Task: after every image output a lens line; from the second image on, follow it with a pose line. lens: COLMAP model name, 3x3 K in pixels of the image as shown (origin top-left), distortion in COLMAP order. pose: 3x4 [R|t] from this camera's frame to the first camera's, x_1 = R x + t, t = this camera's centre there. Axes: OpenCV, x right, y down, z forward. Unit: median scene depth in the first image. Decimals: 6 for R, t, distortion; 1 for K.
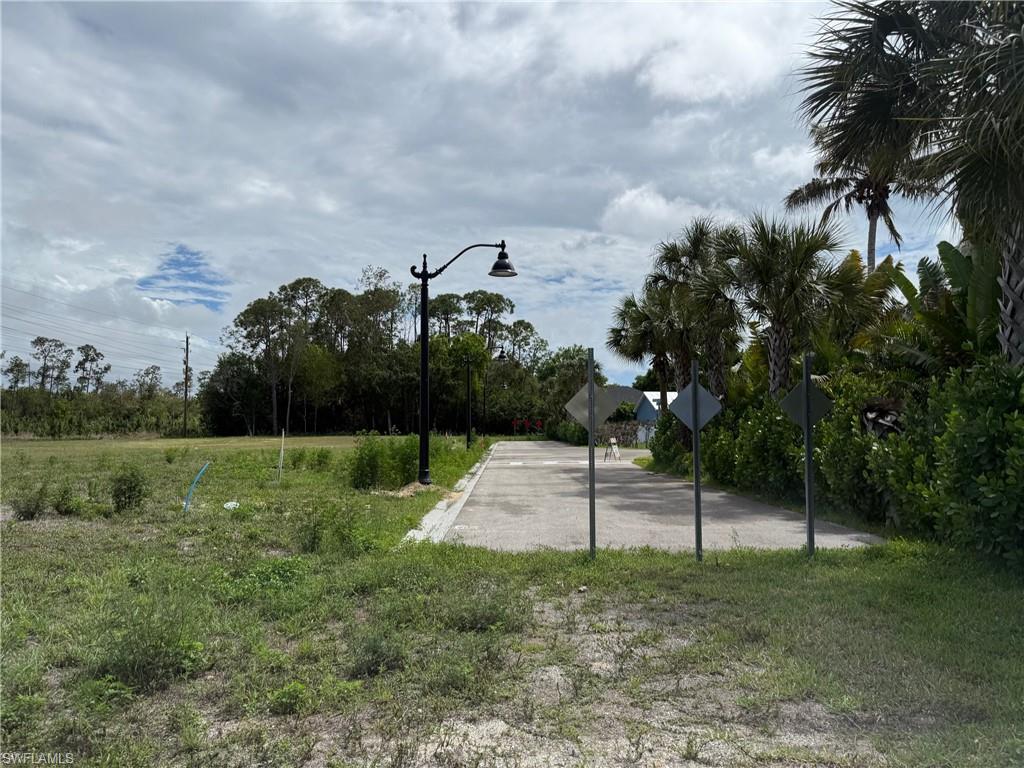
lens RADIAL K [[708.2, 0, 512.0], [0, 708.2, 384.0], [0, 0, 1]] dist [0.088076, -0.096173]
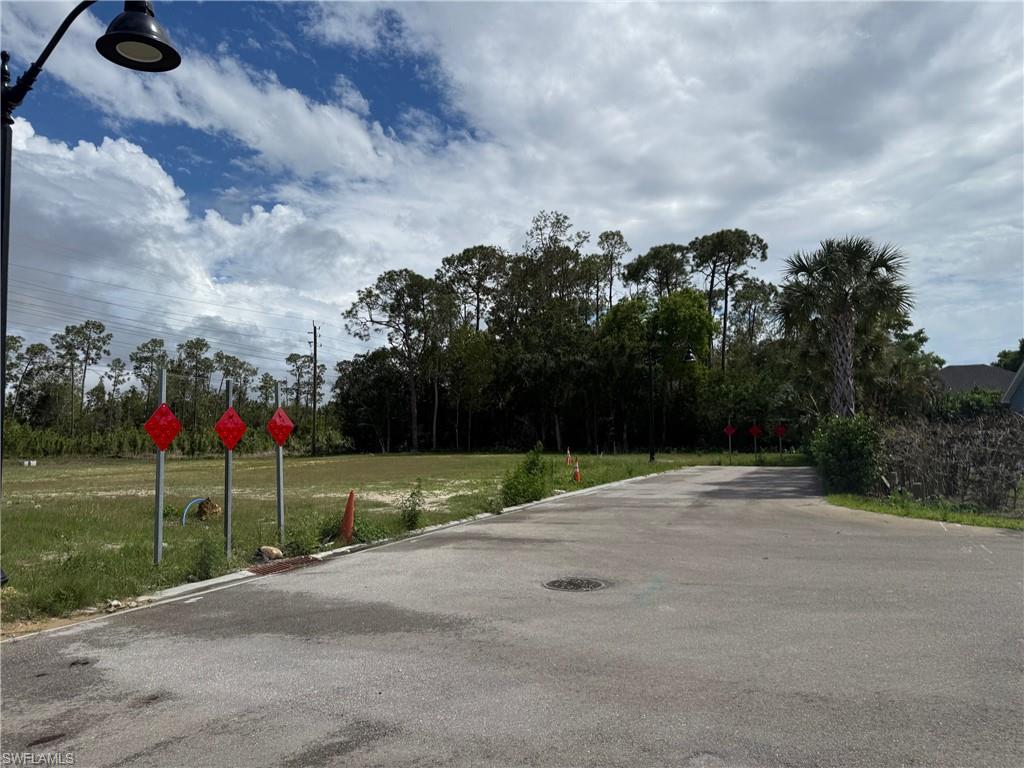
lens RADIAL K [[700.6, 0, 513.3], [0, 700.6, 391.5], [0, 0, 1]] dist [0.046473, -0.065783]
pose [[0.912608, -0.038520, -0.407016, 0.055125], [0.035779, 0.999257, -0.014346, 0.022713], [0.407266, -0.001471, 0.913308, 0.369976]]
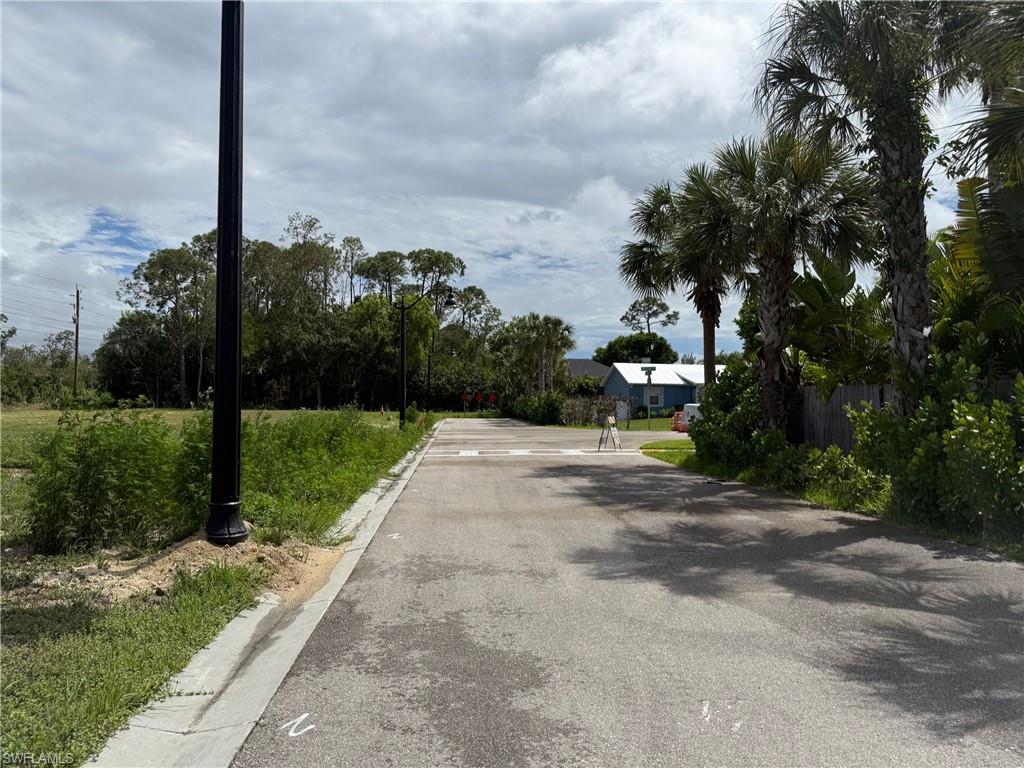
lens RADIAL K [[700.6, 0, 513.3], [0, 700.6, 391.5], [0, 0, 1]] dist [0.046473, -0.065783]
pose [[0.997038, 0.013359, 0.075744, -0.001148], [-0.016594, 0.998969, 0.042246, 0.009202], [-0.075101, -0.043377, 0.996232, 0.122819]]
